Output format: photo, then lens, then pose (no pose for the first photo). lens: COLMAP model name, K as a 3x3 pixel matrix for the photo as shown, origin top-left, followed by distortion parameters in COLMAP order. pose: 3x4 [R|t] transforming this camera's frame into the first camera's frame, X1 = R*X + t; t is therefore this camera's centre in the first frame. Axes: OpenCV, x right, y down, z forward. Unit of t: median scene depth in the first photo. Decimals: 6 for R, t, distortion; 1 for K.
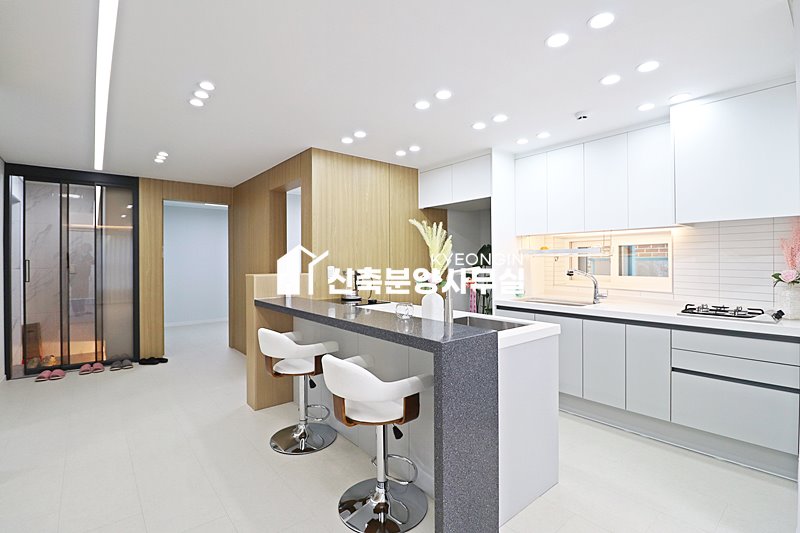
lens RADIAL K [[371.7, 0, 398.6], [0, 371.7, 252.7], [0, 0, 1]] dist [-0.004818, -0.007654]
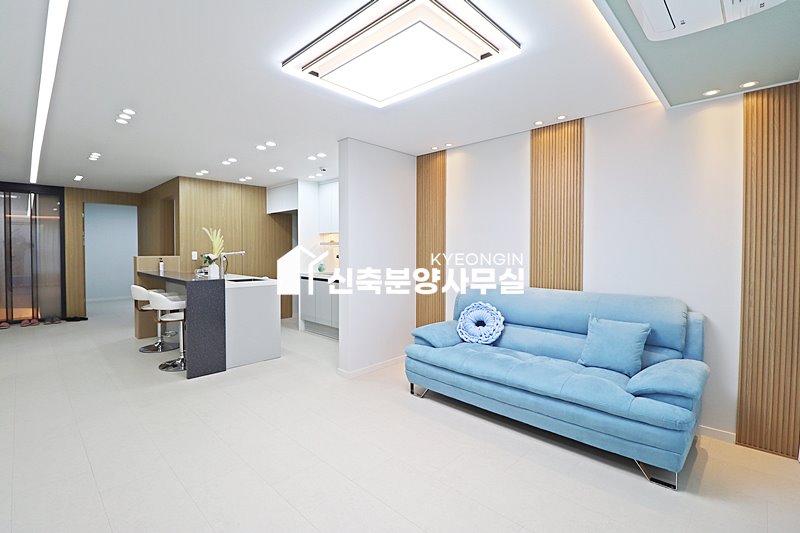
lens RADIAL K [[371.7, 0, 406.4], [0, 371.7, 253.8], [0, 0, 1]] dist [-0.004818, -0.007654]
pose [[0.993999, 0.008906, 0.109021, 0.482764], [-0.011302, 0.999708, 0.021379, 0.003198], [-0.108799, -0.022483, 0.993809, -0.588749]]
